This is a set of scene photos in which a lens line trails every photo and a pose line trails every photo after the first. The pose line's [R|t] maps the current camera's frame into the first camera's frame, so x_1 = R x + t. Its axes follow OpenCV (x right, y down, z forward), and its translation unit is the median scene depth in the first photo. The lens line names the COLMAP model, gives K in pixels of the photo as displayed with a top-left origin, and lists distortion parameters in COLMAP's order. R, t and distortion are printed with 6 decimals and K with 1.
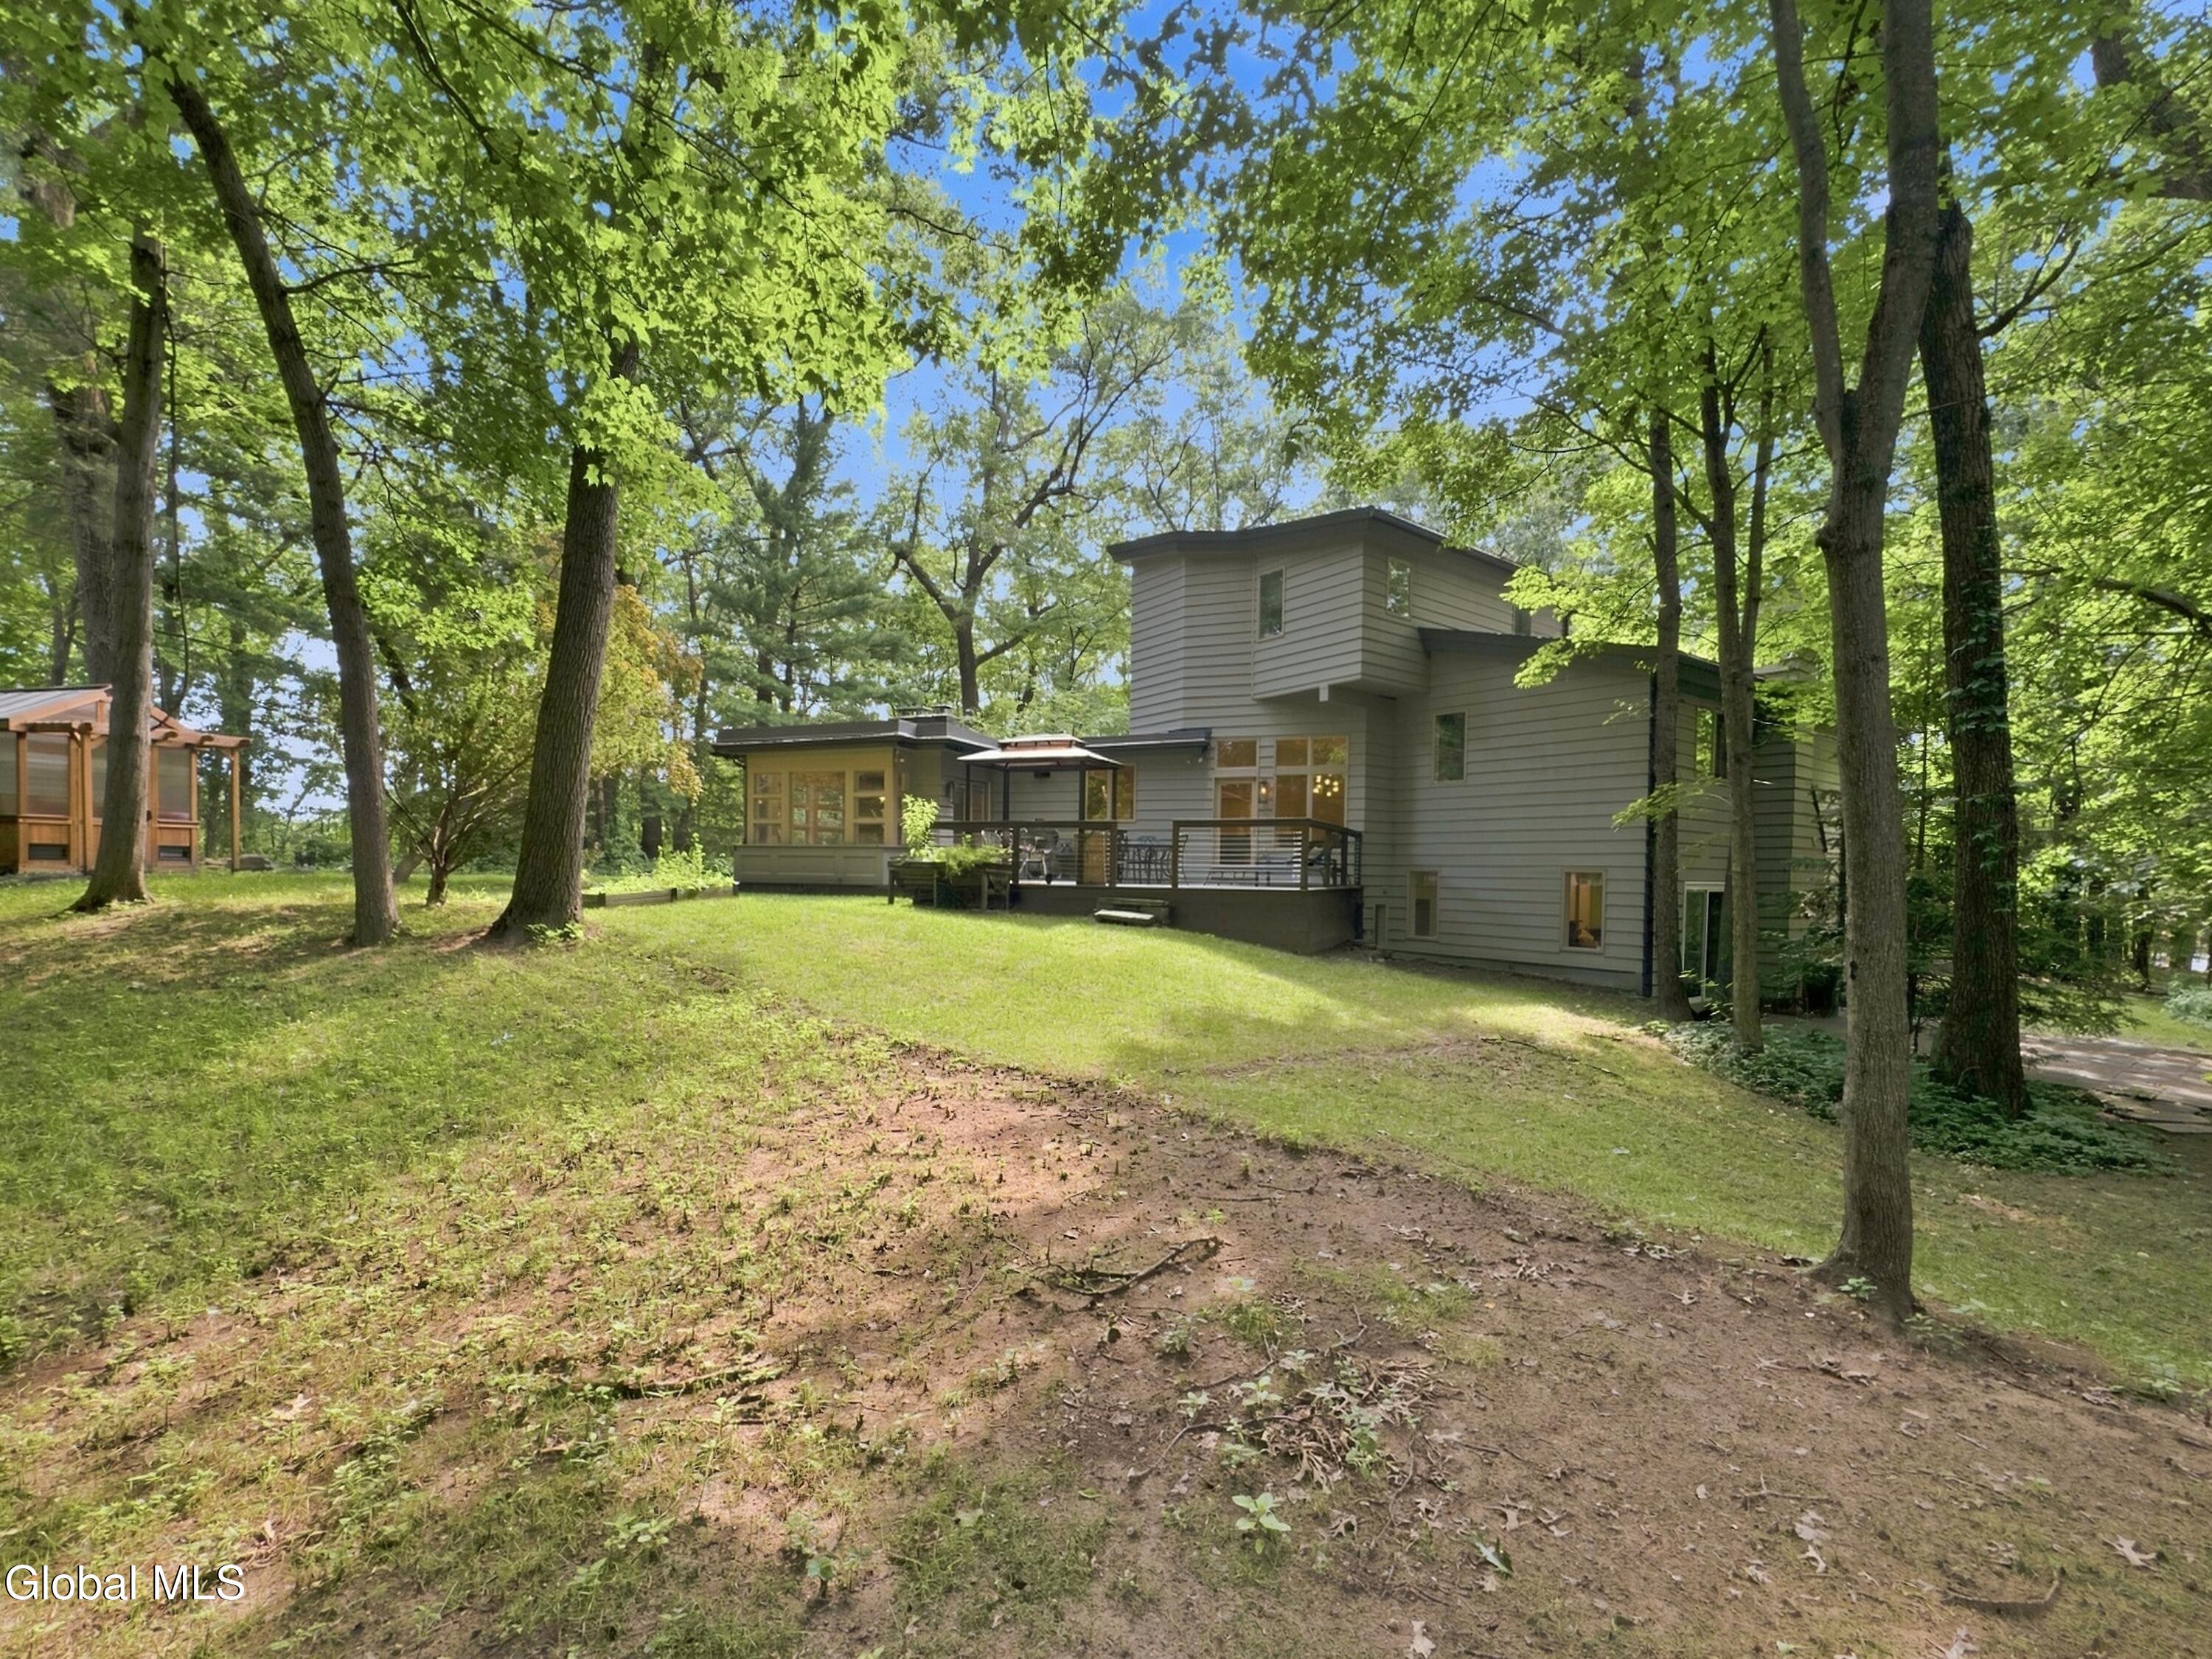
lens RADIAL K [[882.1, 0, 1101.0], [0, 882.1, 841.7], [0, 0, 1]] dist [0.001546, 0.000105]
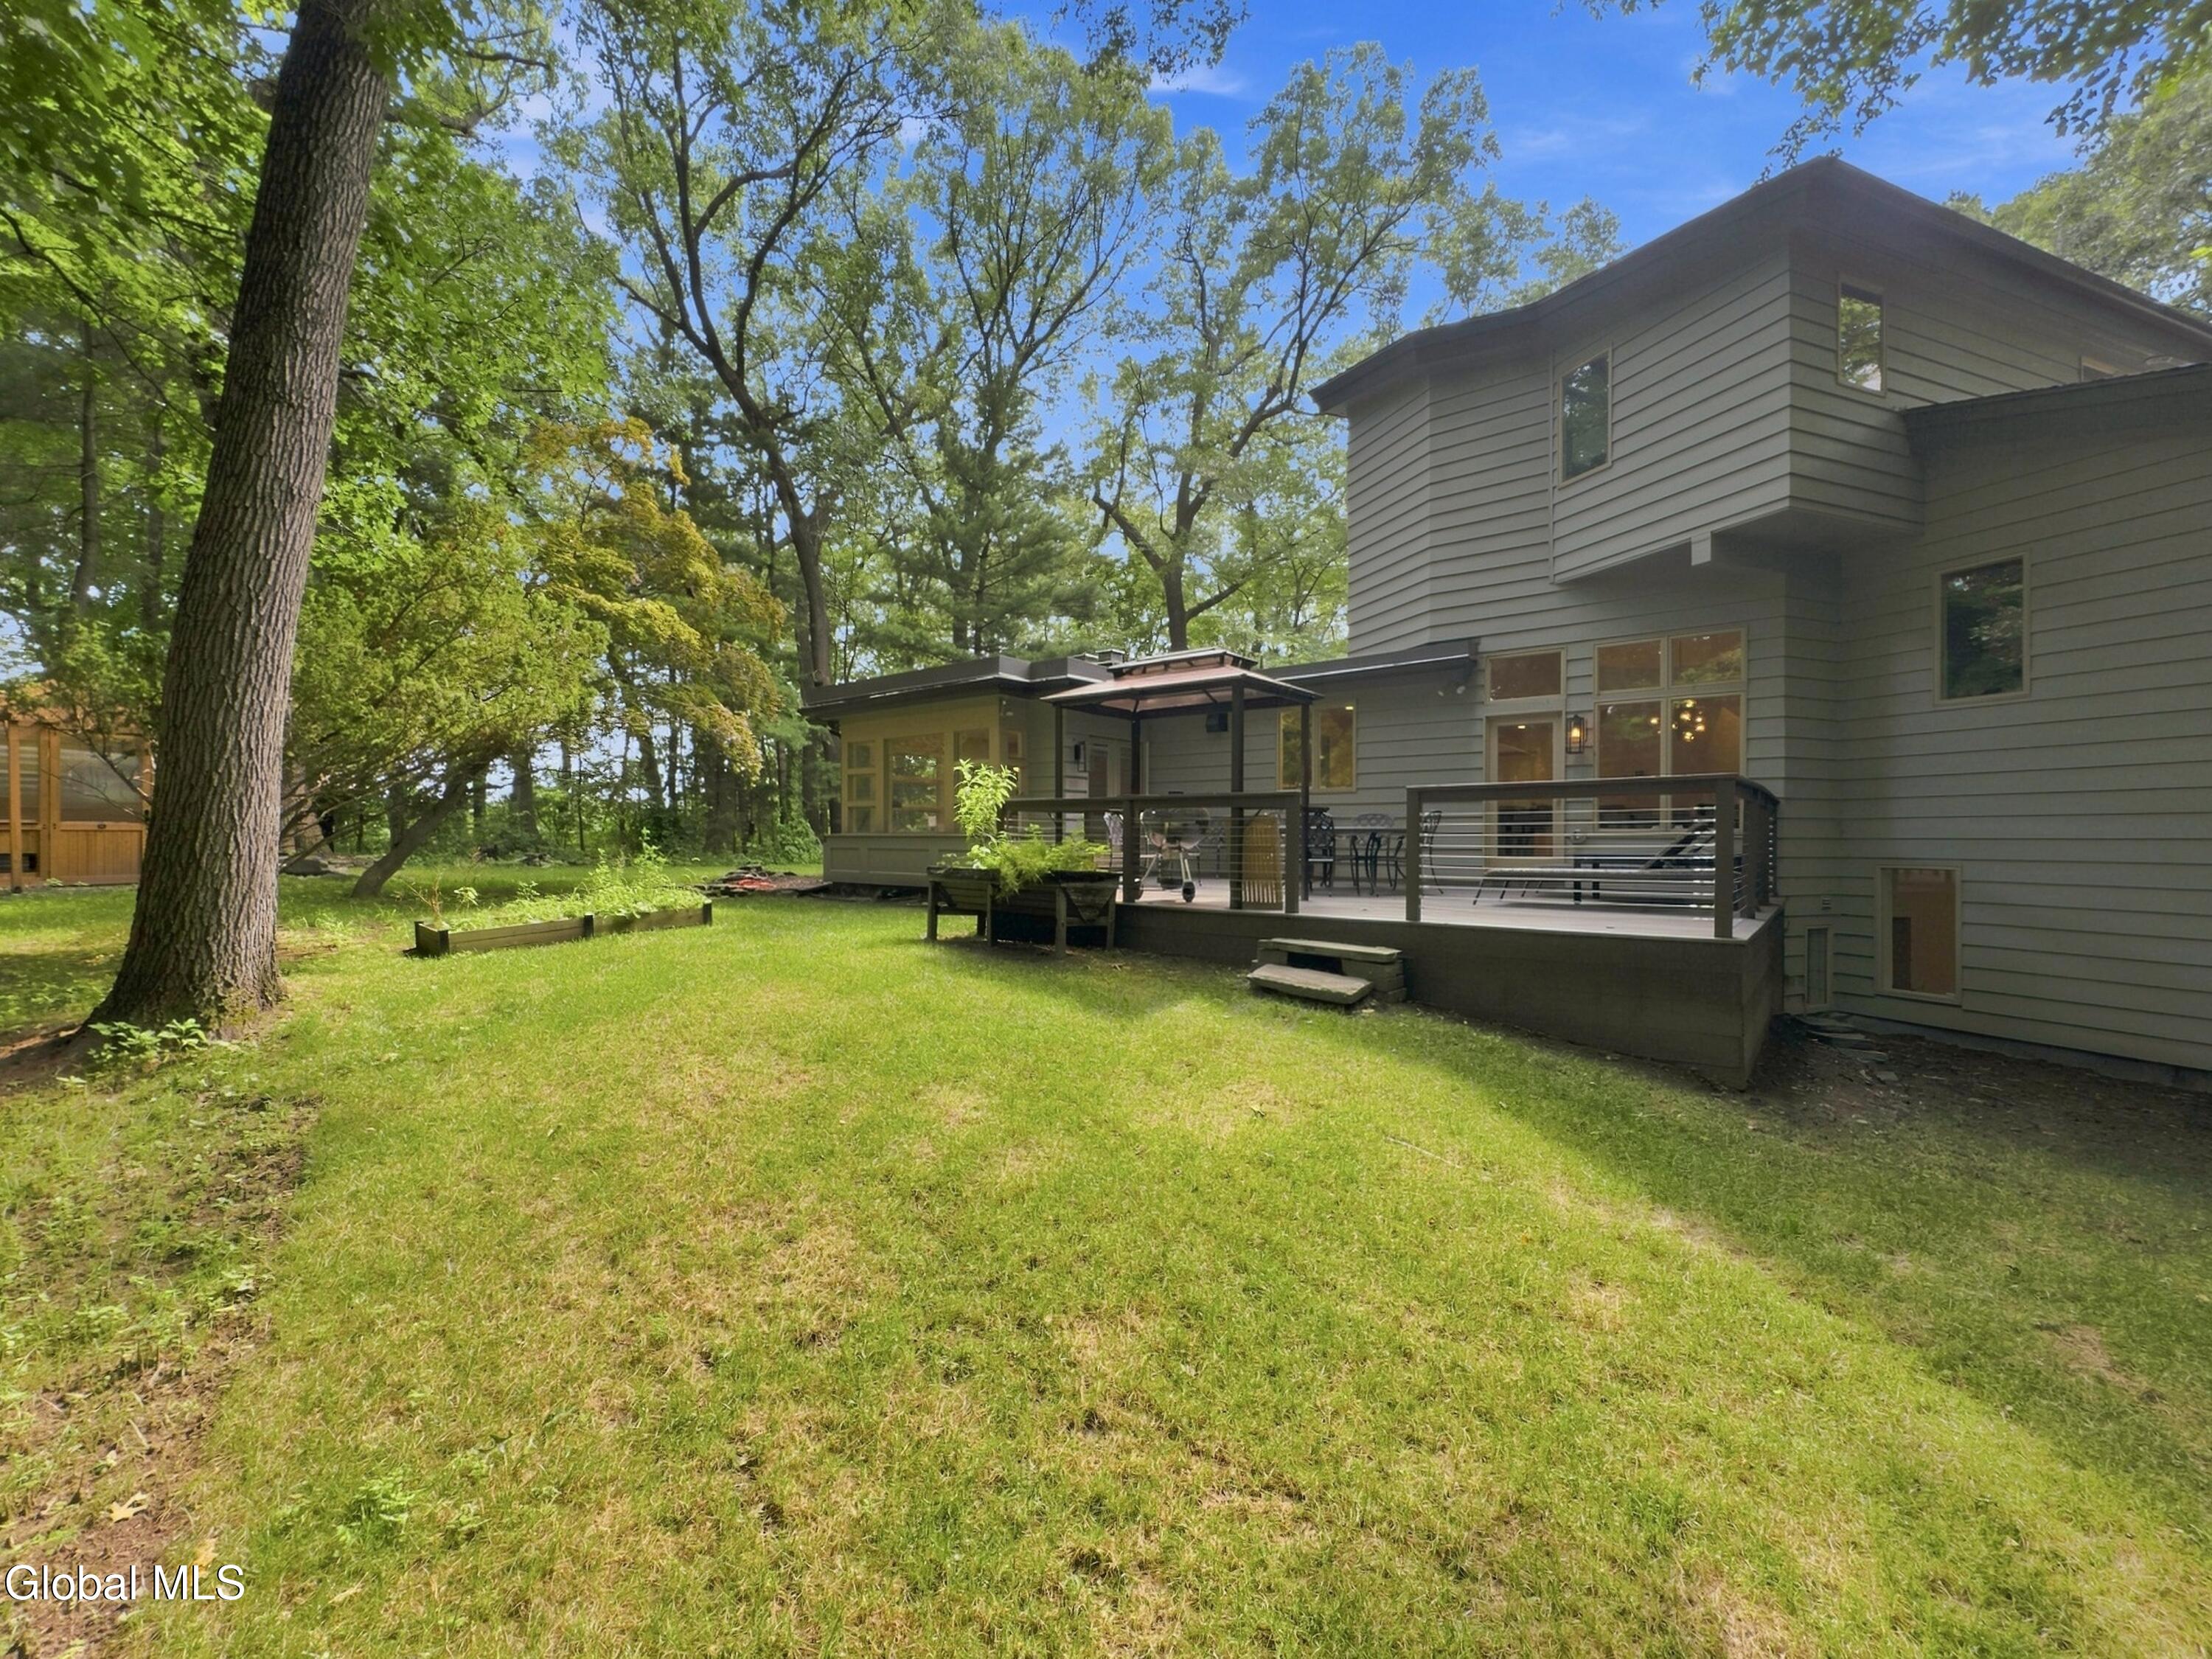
lens RADIAL K [[882.1, 0, 1101.0], [0, 882.1, 841.7], [0, 0, 1]] dist [0.001546, 0.000105]
pose [[0.963833, -0.012611, -0.266207, 0.034925], [0.020661, 0.999409, 0.027462, -0.008314], [0.265704, -0.031969, 0.963524, 0.354287]]
